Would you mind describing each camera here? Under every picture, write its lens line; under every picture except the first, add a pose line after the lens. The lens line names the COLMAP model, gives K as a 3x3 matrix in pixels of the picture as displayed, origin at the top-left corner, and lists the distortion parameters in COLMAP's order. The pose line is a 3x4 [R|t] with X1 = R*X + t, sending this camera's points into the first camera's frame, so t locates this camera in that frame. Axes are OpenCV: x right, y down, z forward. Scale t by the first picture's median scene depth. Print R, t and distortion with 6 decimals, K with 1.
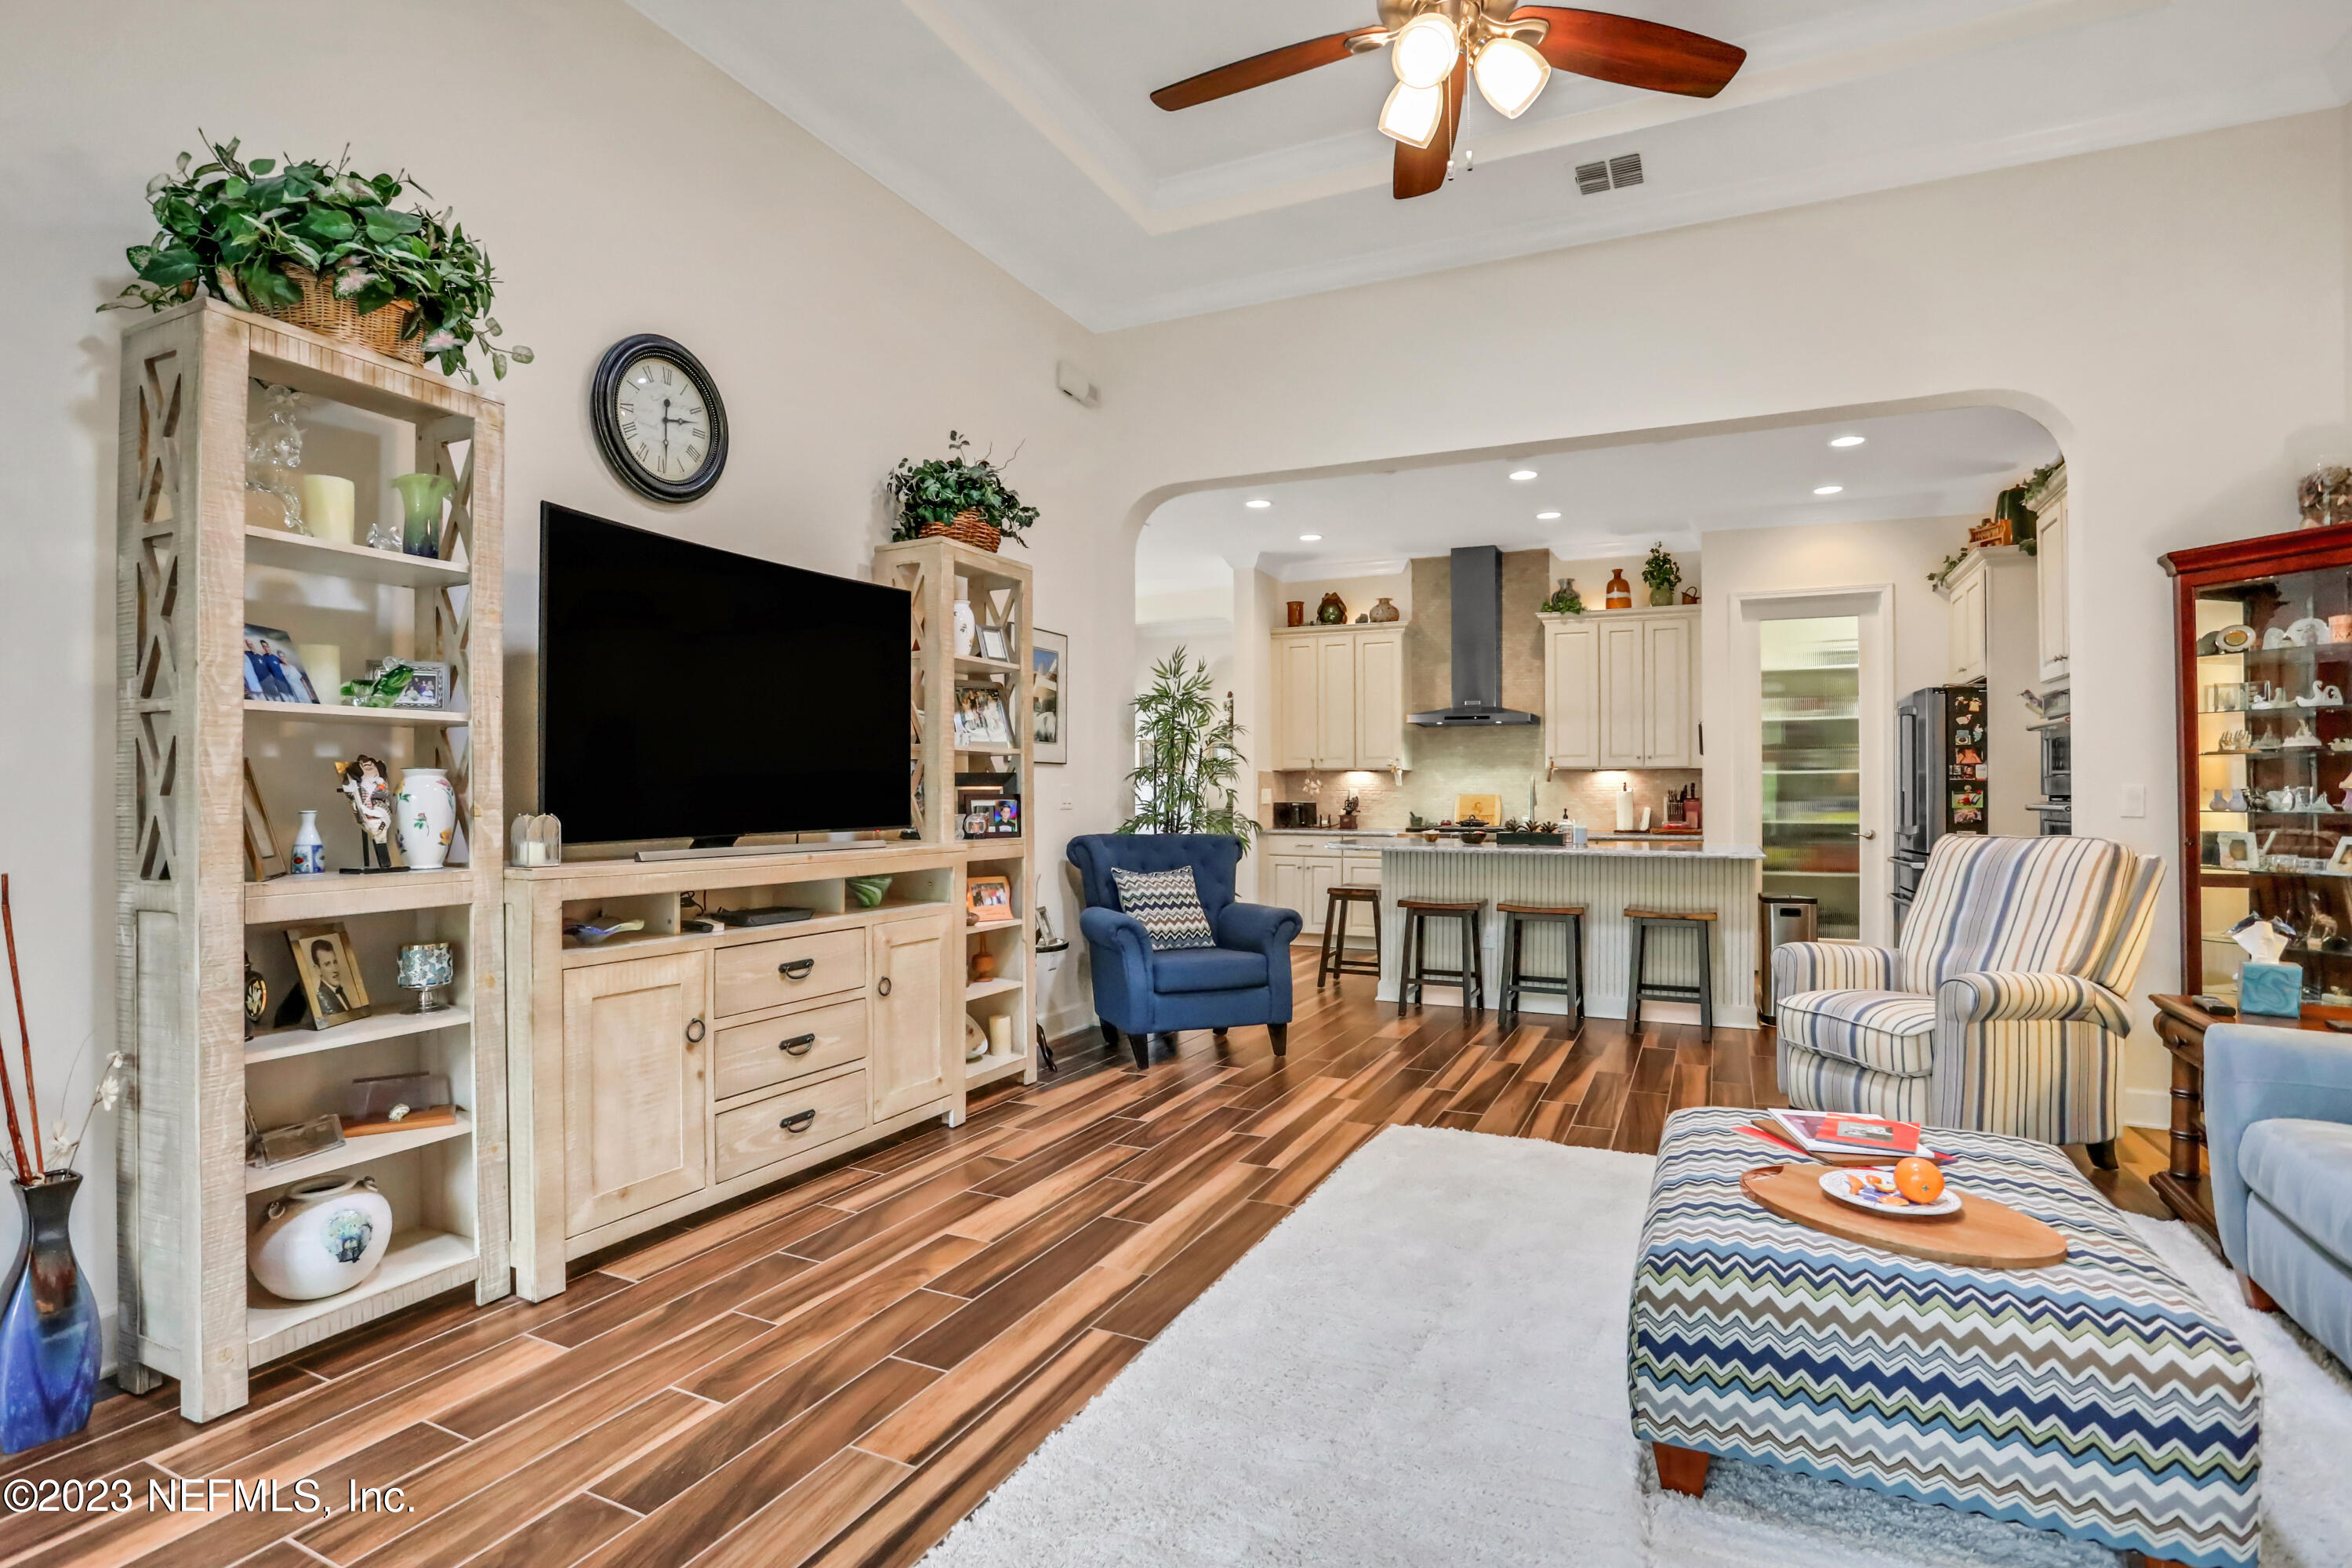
lens RADIAL K [[1141.8, 0, 1155.3], [0, 1141.8, 783.3], [0, 0, 1]] dist [-0.069376, 0.025596]
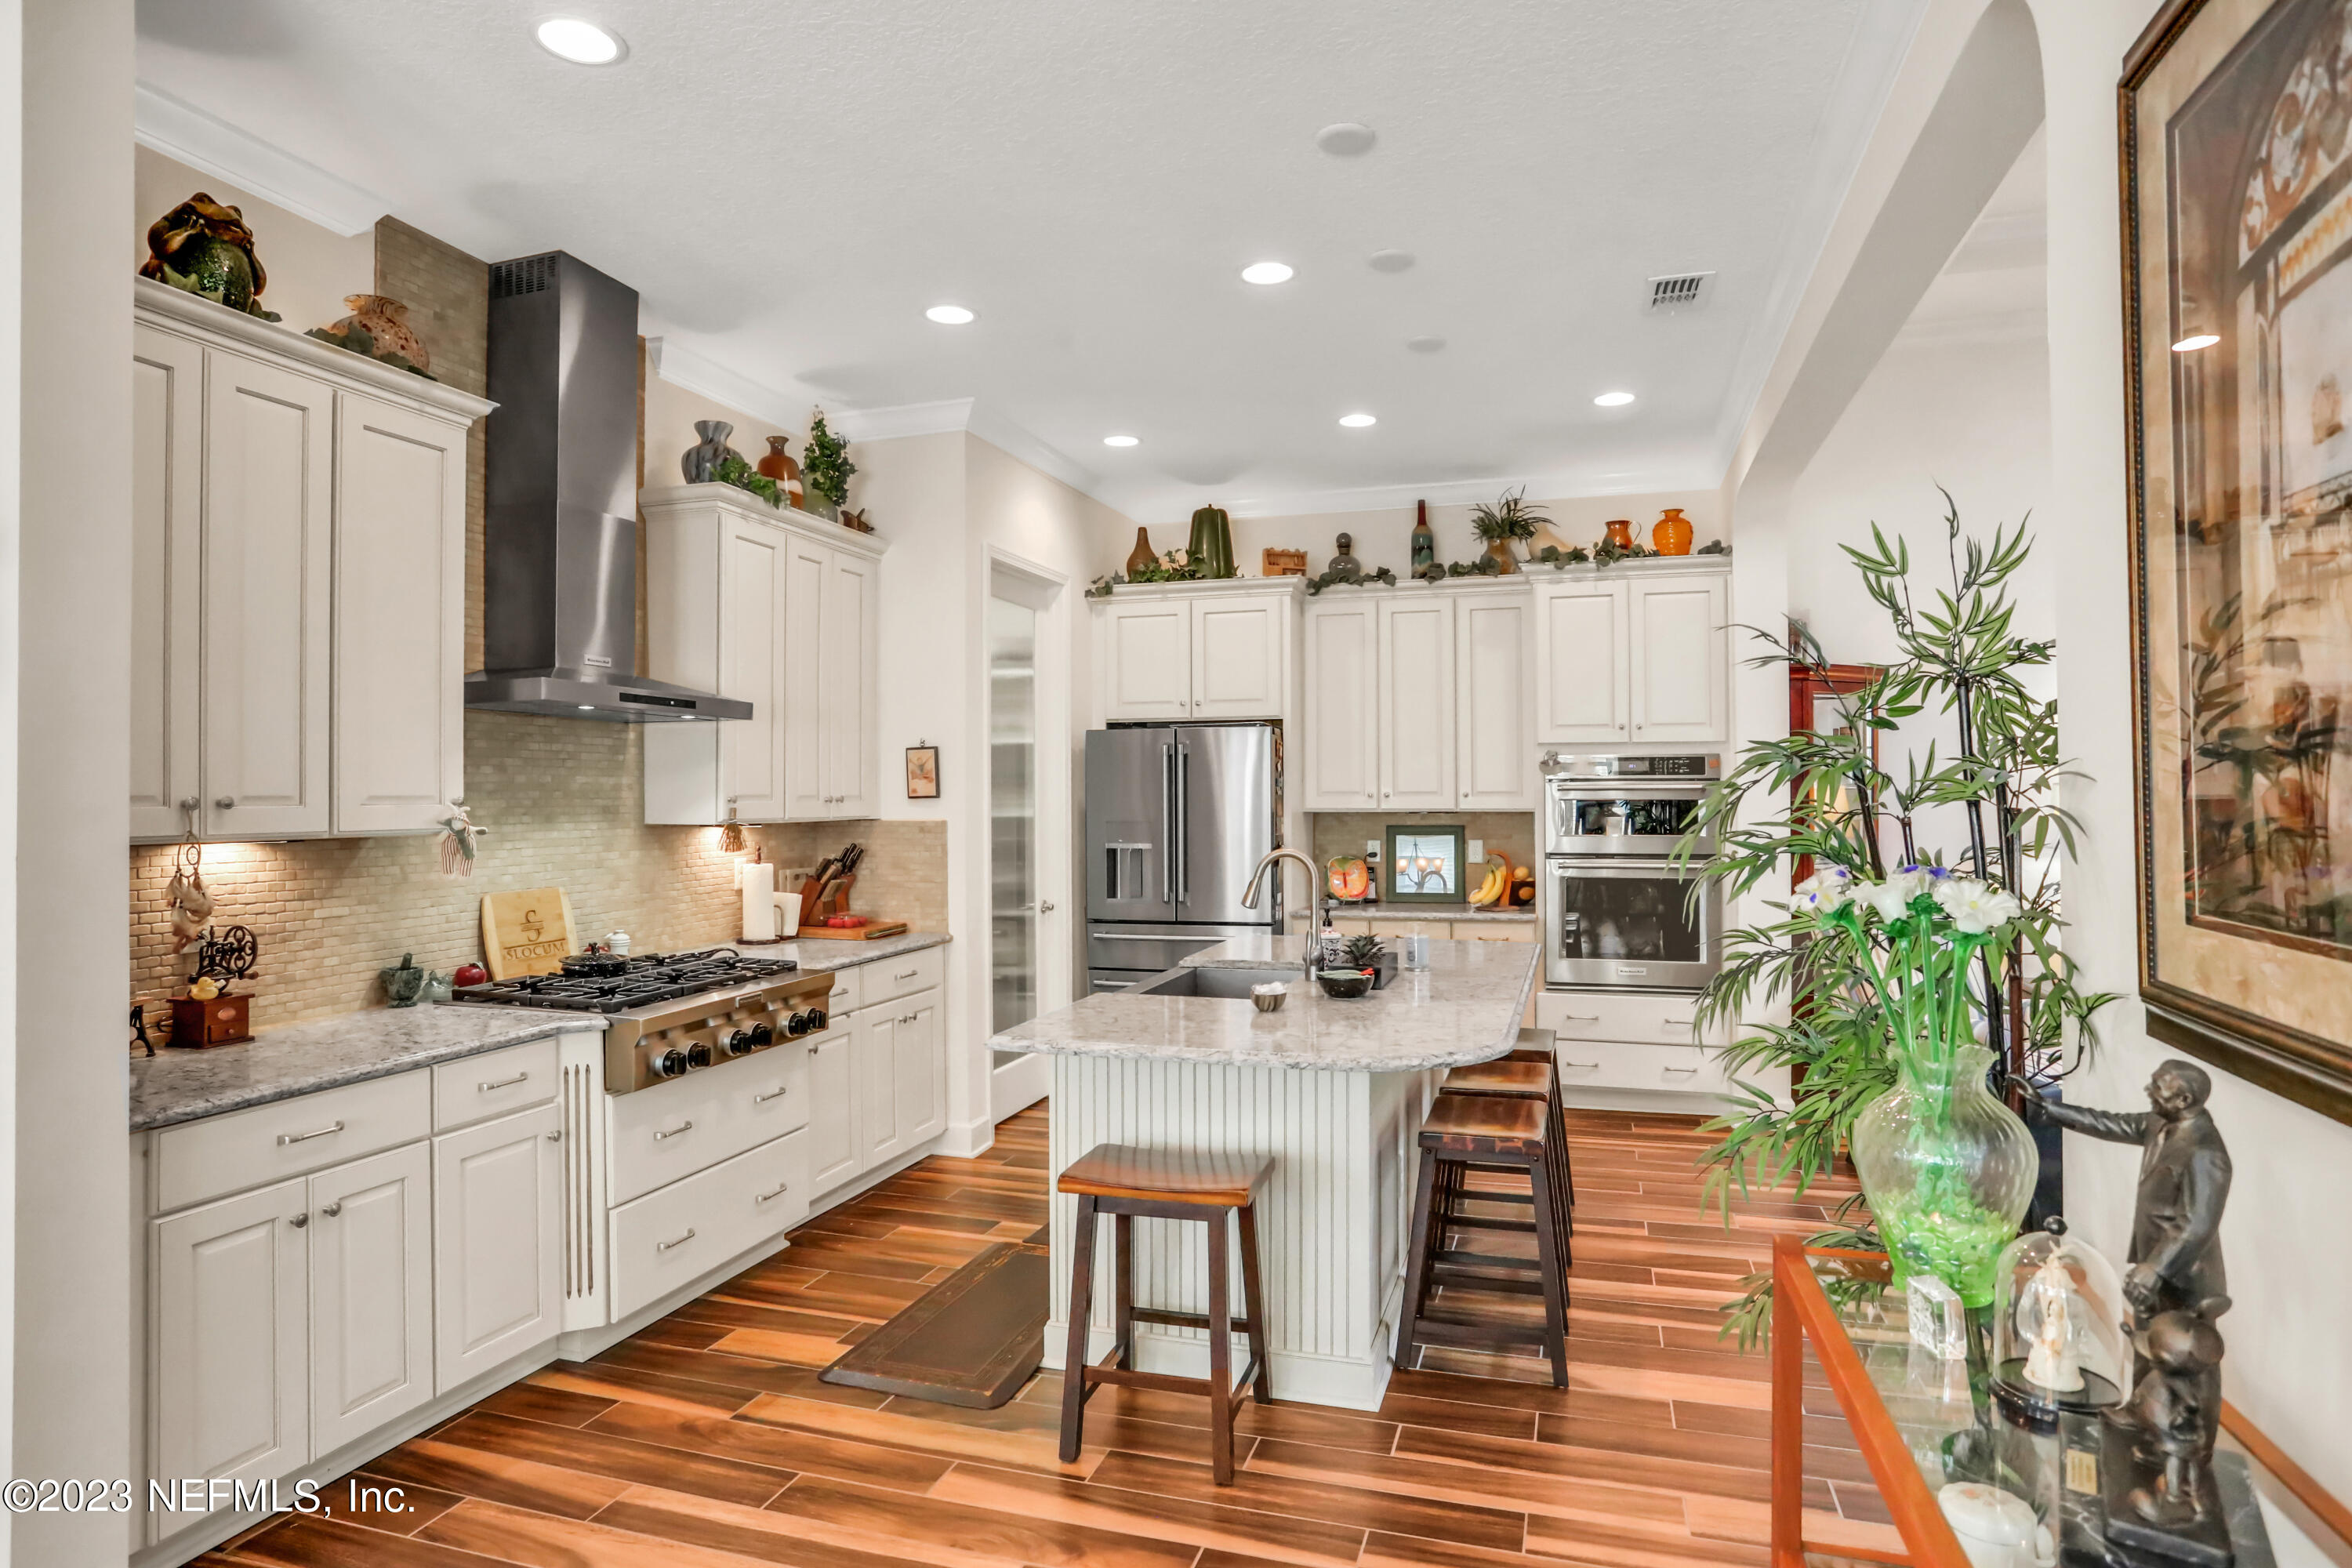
lens RADIAL K [[1297.0, 0, 1150.7], [0, 1297.0, 784.1], [0, 0, 1]] dist [-0.052517, 0.000216]
pose [[-0.149347, 0.008444, 0.988749, -0.354285], [-0.001878, 0.999959, -0.008824, -0.047771], [-0.988783, -0.003175, -0.149325, 1.708942]]
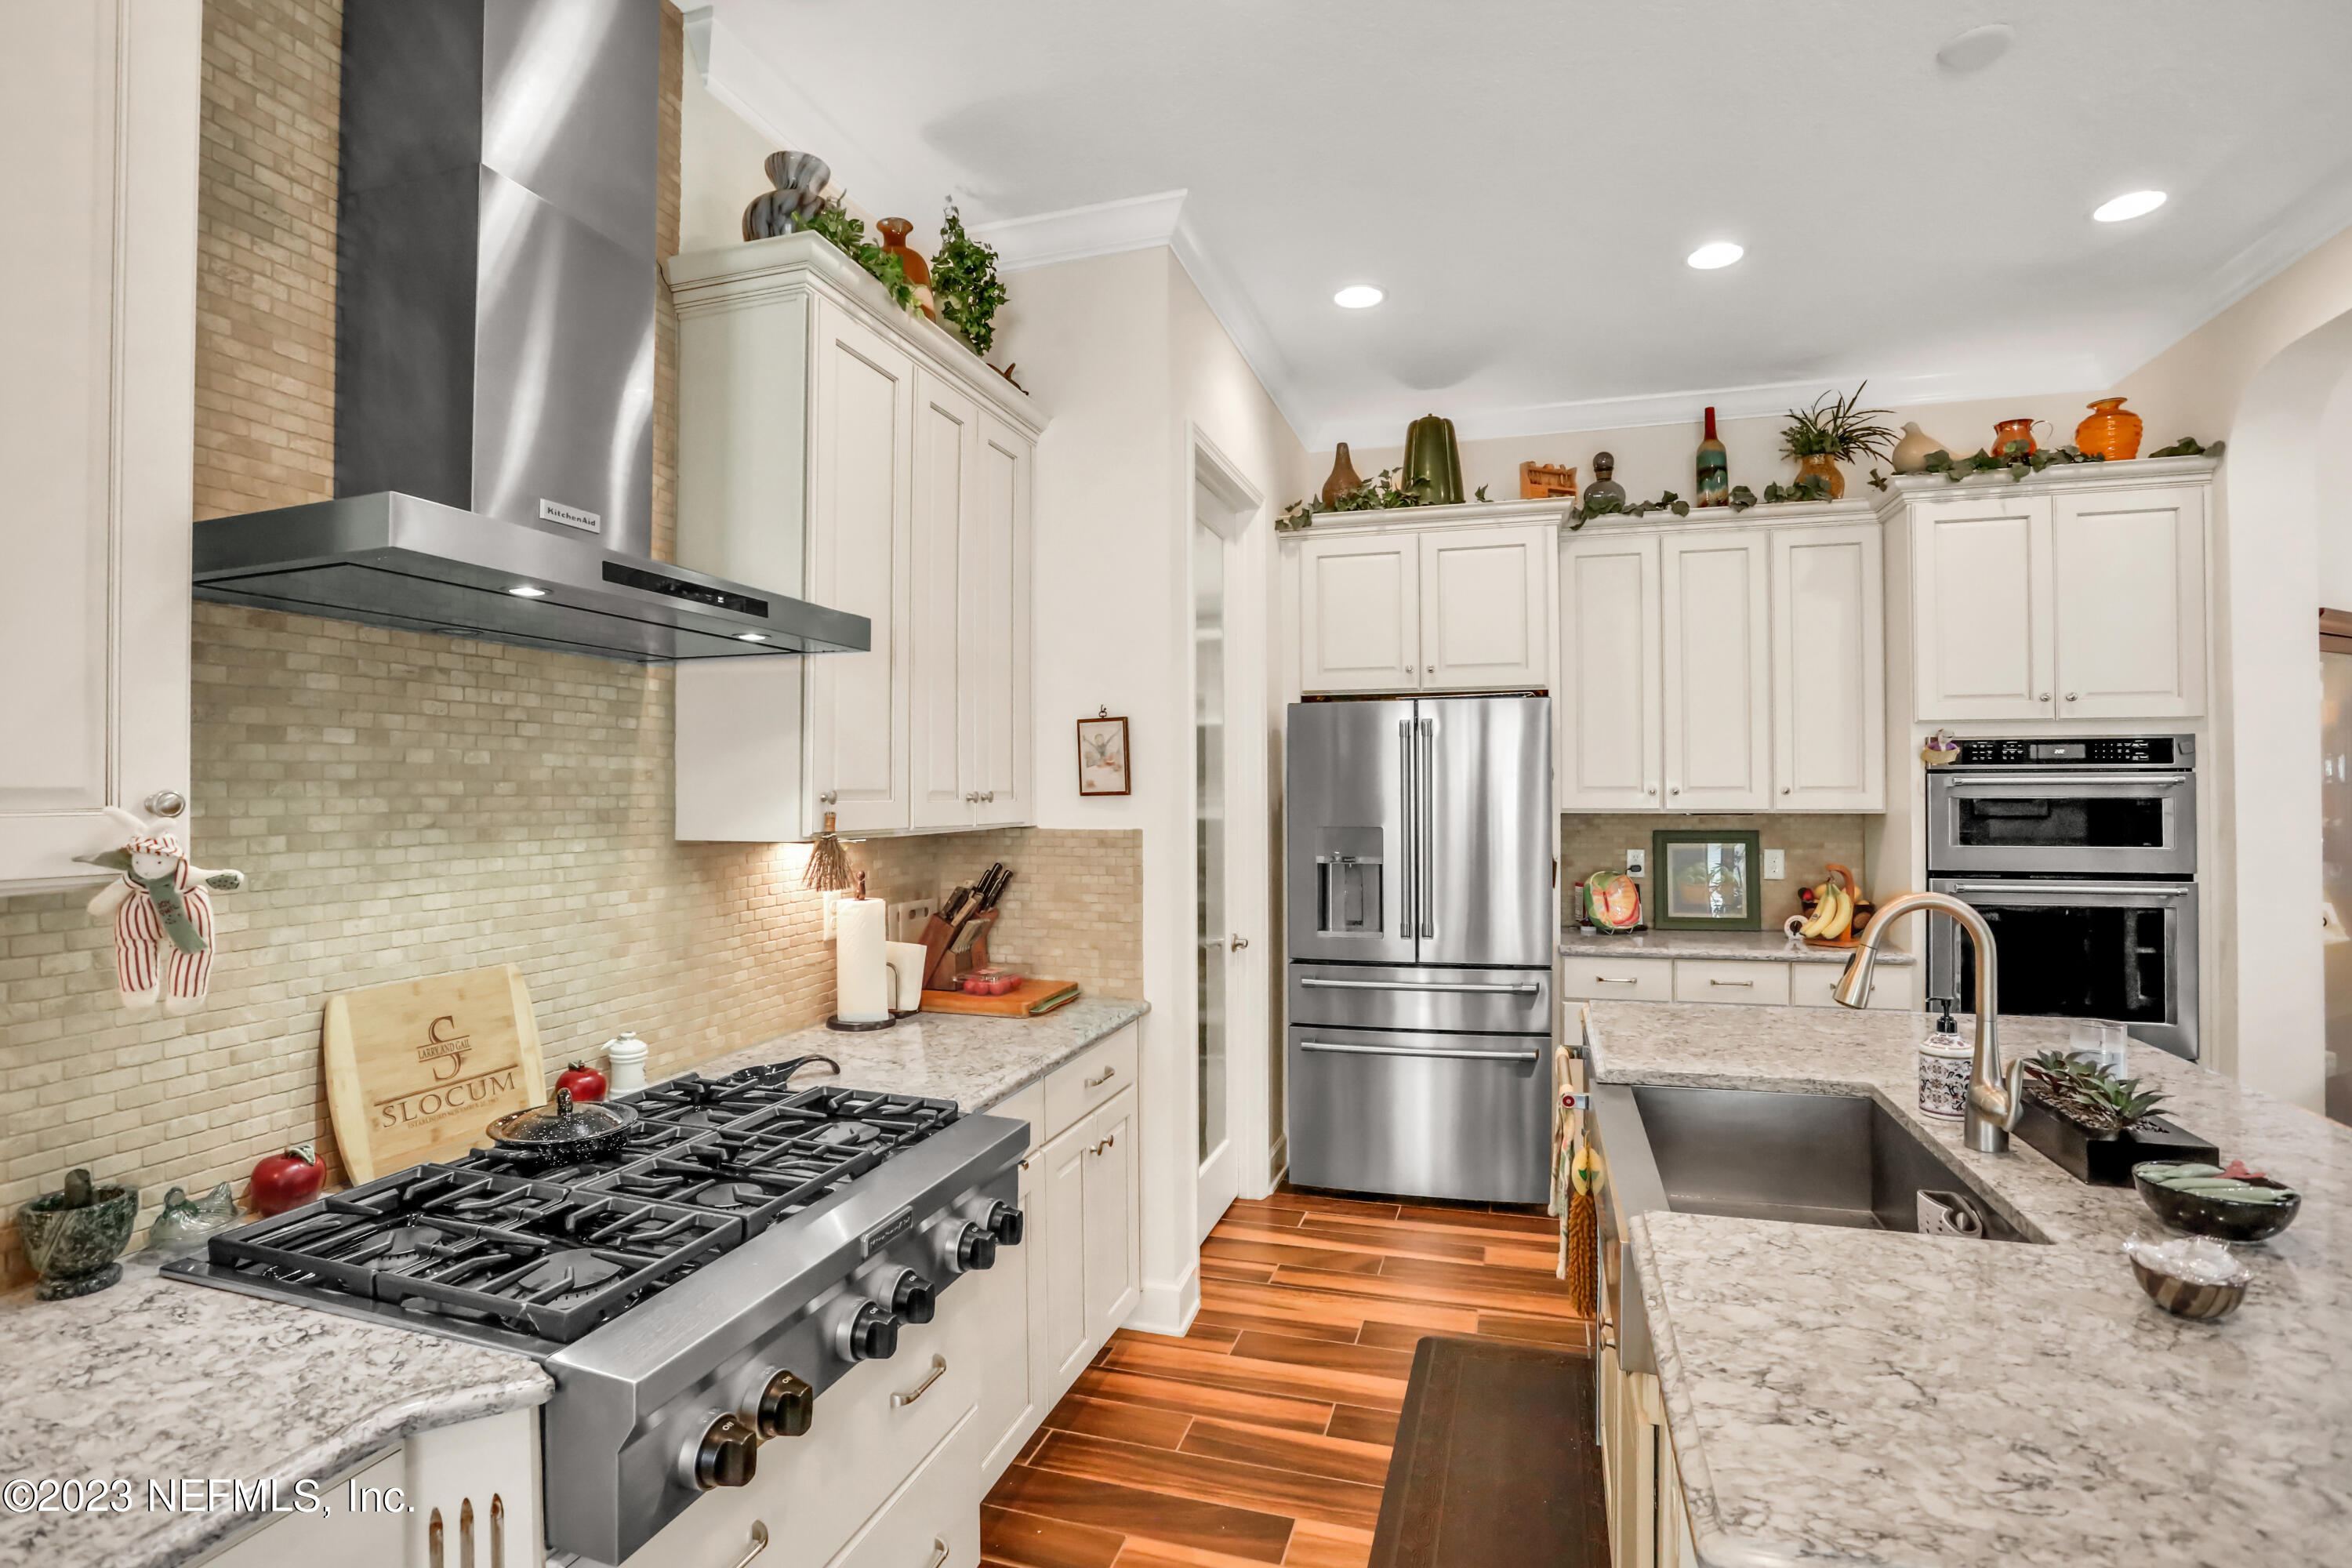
lens RADIAL K [[1141.8, 0, 1155.3], [0, 1141.8, 783.3], [0, 0, 1]] dist [-0.069376, 0.025596]
pose [[-0.151552, 0.008052, 0.988416, 0.159869], [-0.002339, 0.999961, -0.008504, -0.046393], [-0.988447, -0.003601, -0.151527, 1.812458]]
